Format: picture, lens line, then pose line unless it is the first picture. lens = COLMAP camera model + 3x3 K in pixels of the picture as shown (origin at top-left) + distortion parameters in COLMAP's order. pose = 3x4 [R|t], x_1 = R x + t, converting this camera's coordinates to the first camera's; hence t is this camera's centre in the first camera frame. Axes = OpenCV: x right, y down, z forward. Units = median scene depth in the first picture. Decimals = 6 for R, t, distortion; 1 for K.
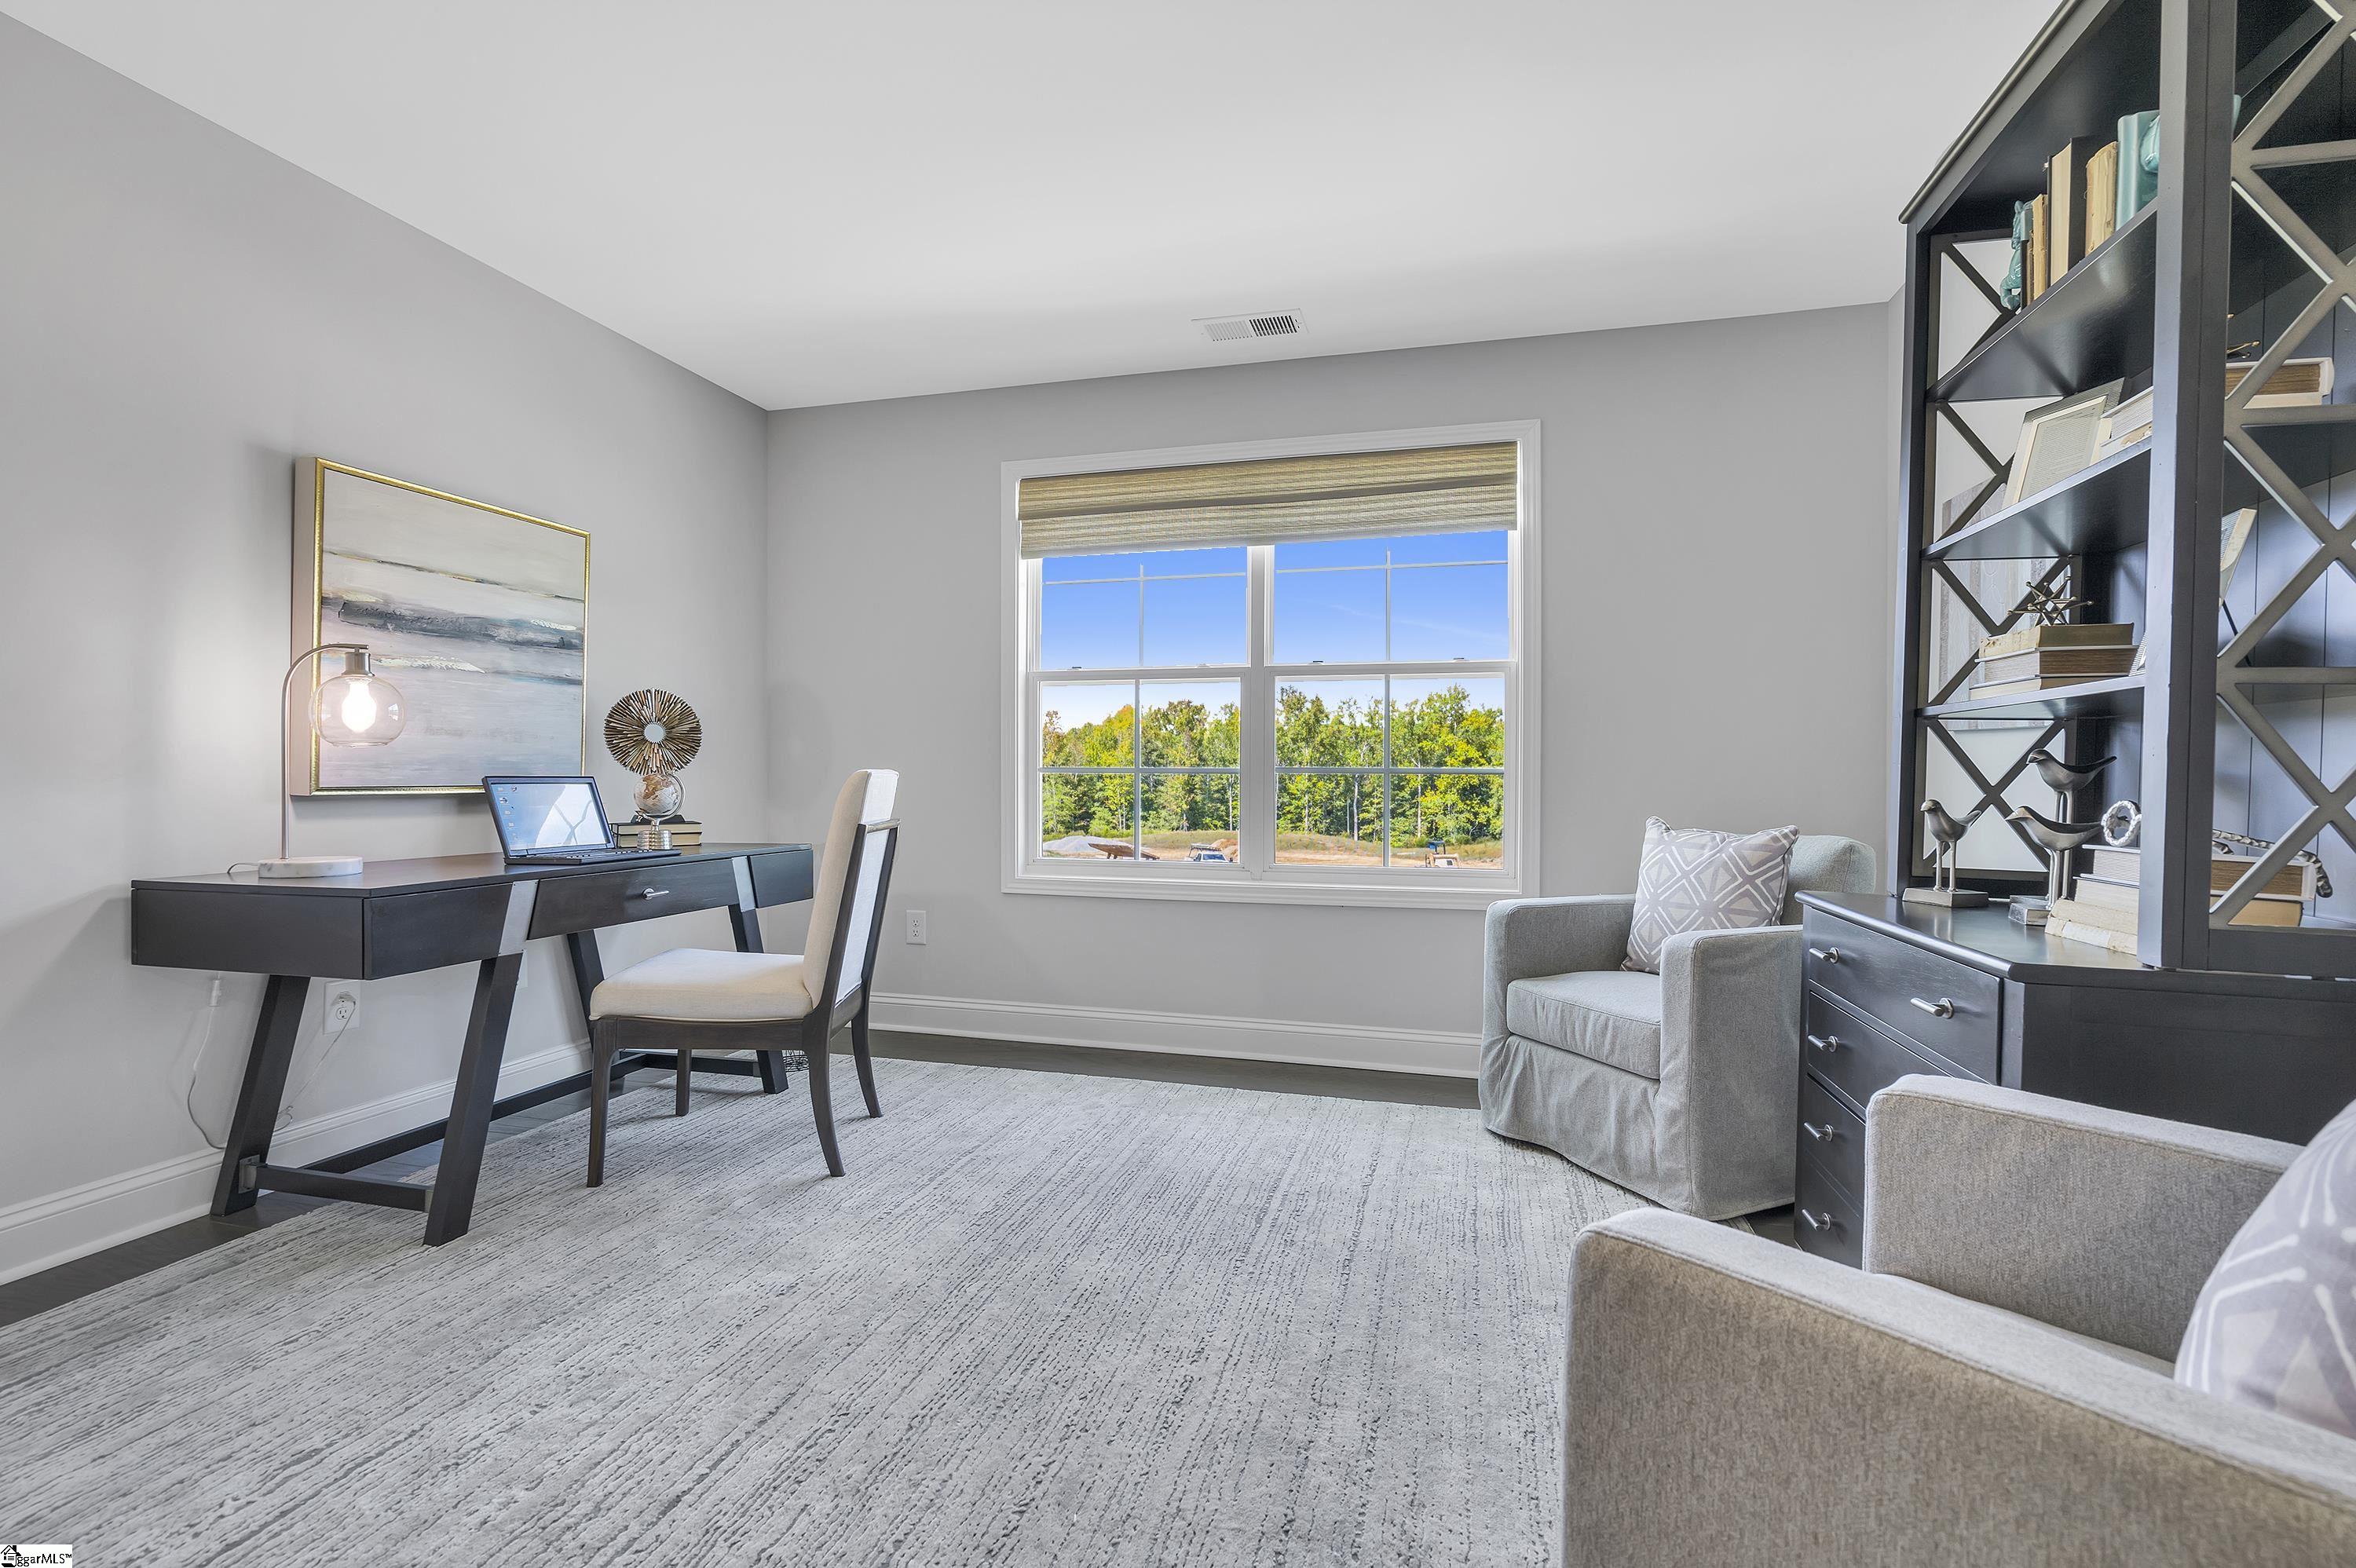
lens RADIAL K [[1055.3, 0, 1178.0], [0, 1055.3, 784.0], [0, 0, 1]] dist [-0.000882, 0.000556]
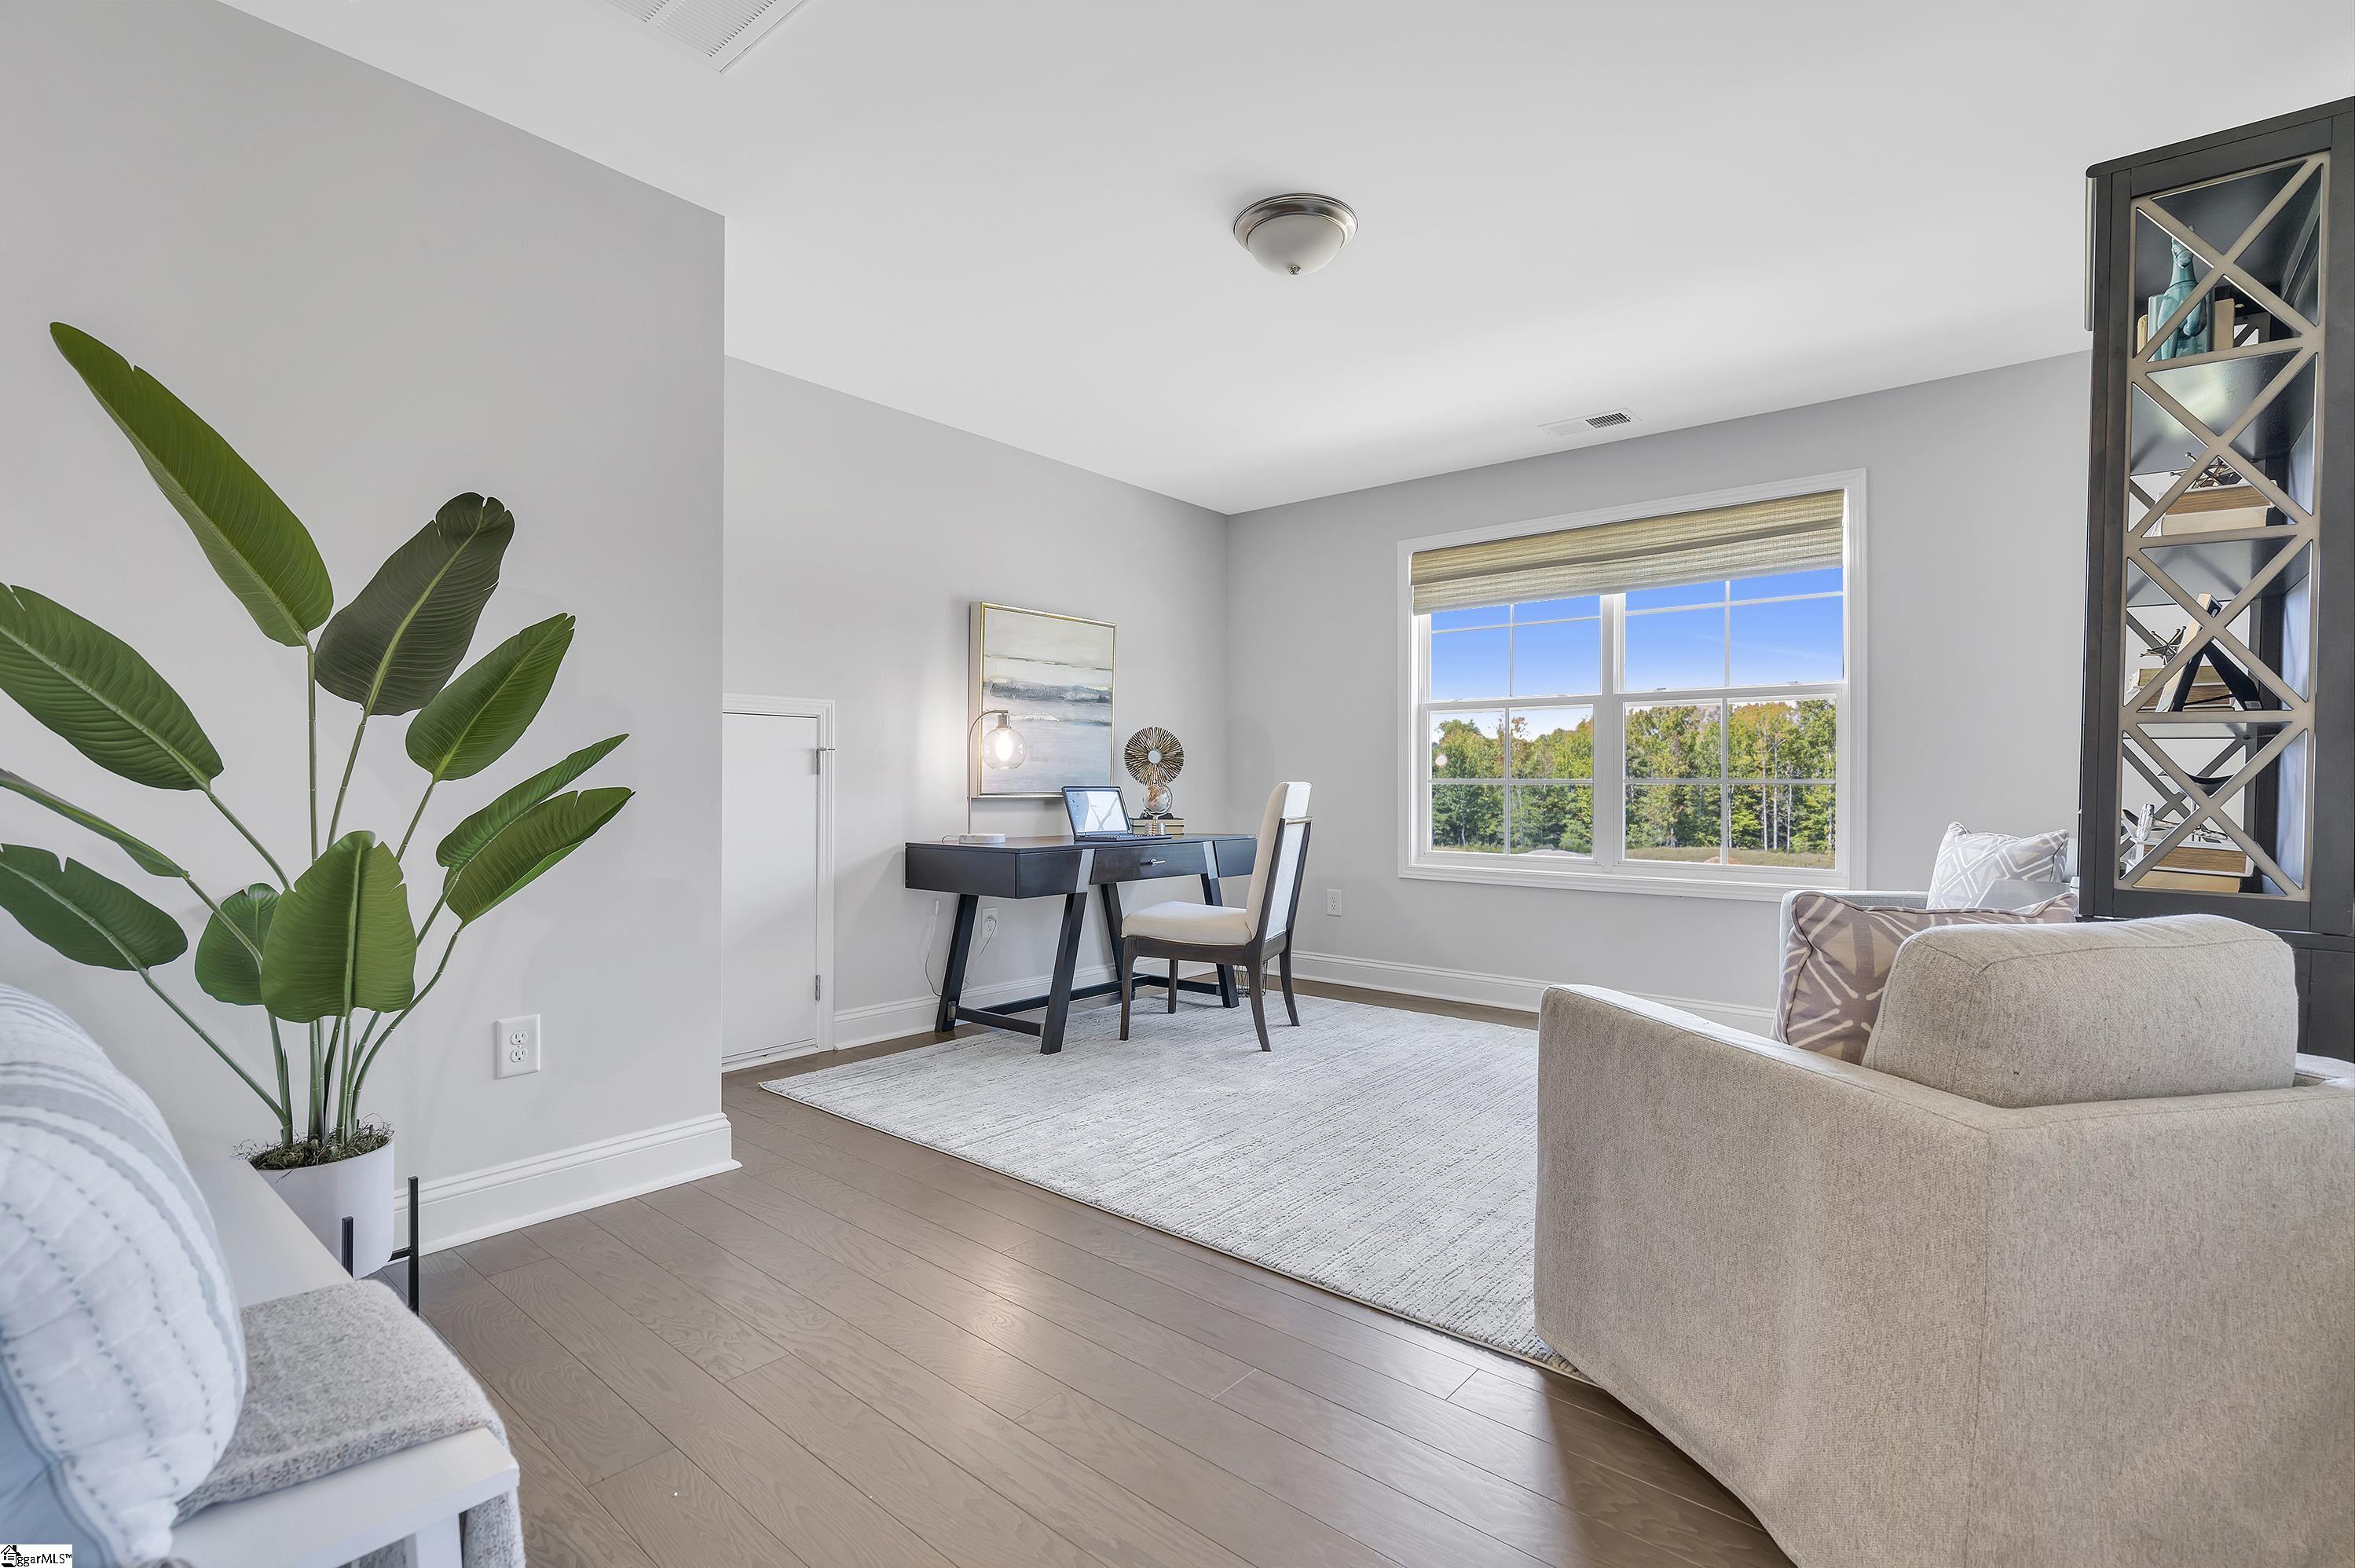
lens RADIAL K [[1073.4, 0, 1177.5], [0, 1073.4, 784.0], [0, 0, 1]] dist [0.000080, -0.000010]
pose [[0.910679, -0.001323, -0.413112, 0.182747], [-0.002512, 0.999959, -0.008738, 0.002661], [0.413106, 0.008996, 0.910638, -0.423382]]
